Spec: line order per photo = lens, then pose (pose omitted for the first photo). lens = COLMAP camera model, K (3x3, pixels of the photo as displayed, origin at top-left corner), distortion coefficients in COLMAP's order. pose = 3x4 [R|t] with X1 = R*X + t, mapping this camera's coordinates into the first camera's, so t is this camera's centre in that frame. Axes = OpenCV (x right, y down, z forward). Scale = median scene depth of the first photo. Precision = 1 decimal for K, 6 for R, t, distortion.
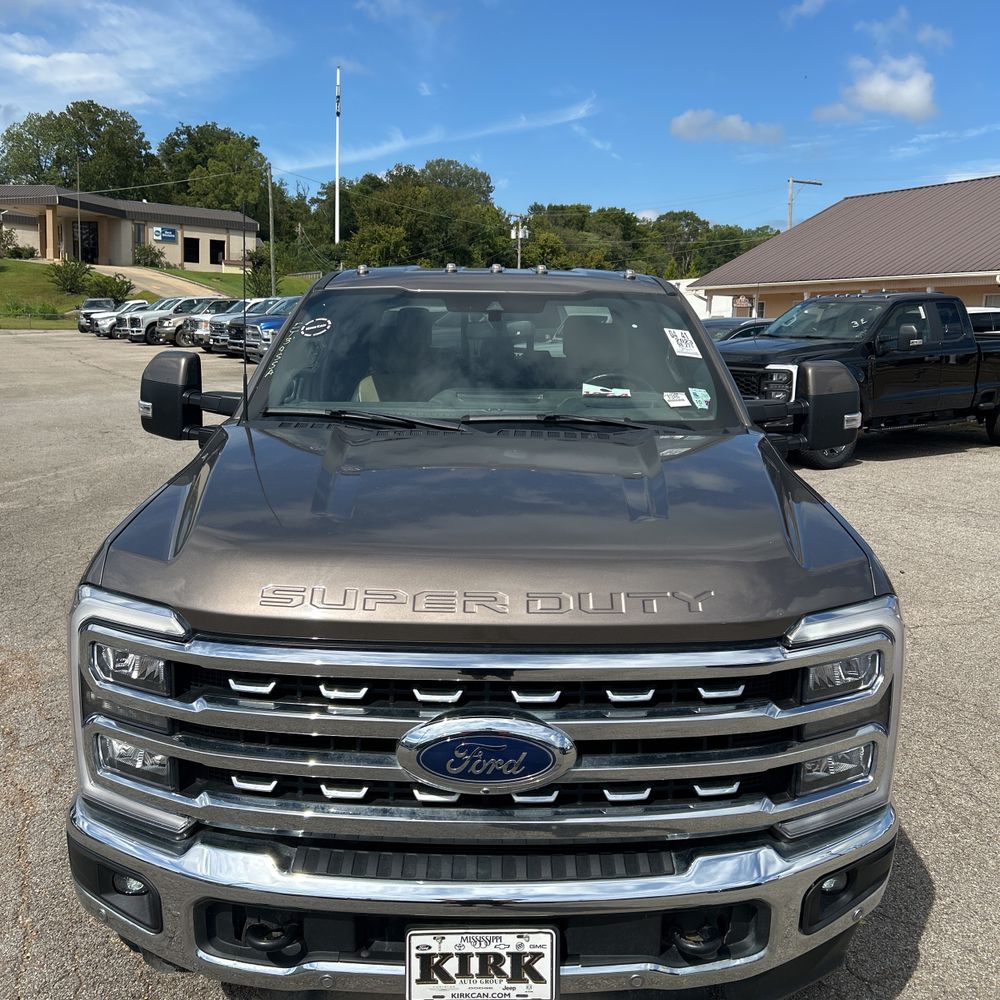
lens RADIAL K [[1018.1, 0, 496.5], [0, 1018.1, 478.9], [0, 0, 1]] dist [0.036994, -0.040207]
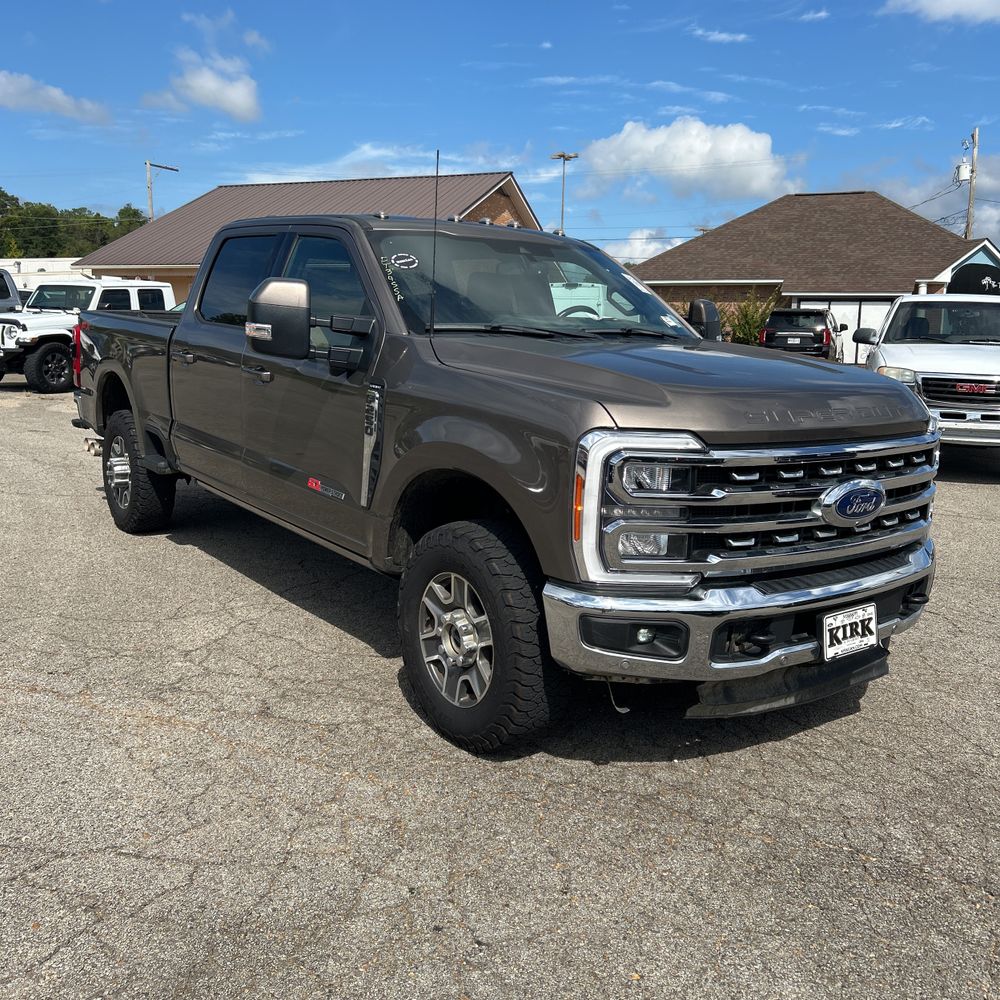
lens RADIAL K [[1010.9, 0, 529.2], [0, 1010.9, 474.6], [0, 0, 1]] dist [0.013119, 0.017907]
pose [[0.792498, -0.073143, 0.605472, -1.350602], [0.068602, 0.997173, 0.030669, 0.125804], [-0.606003, 0.017231, 0.795275, -0.006702]]
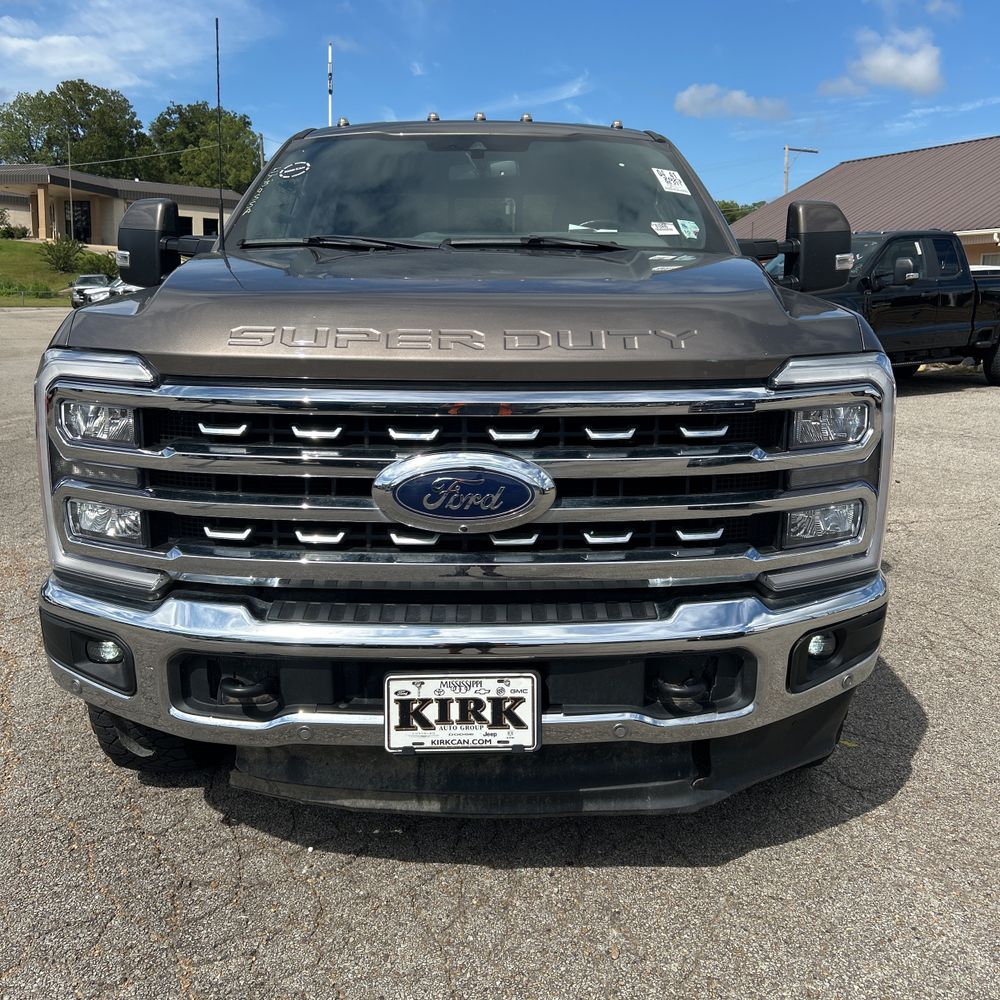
lens RADIAL K [[1011.8, 0, 493.2], [0, 1011.8, 482.7], [0, 0, 1]] dist [0.093203, -0.166143]
pose [[0.999952, -0.009705, -0.000949, 0.017809], [0.009723, 0.999741, 0.020578, 0.224151], [0.000749, -0.020586, 0.999788, 0.027684]]
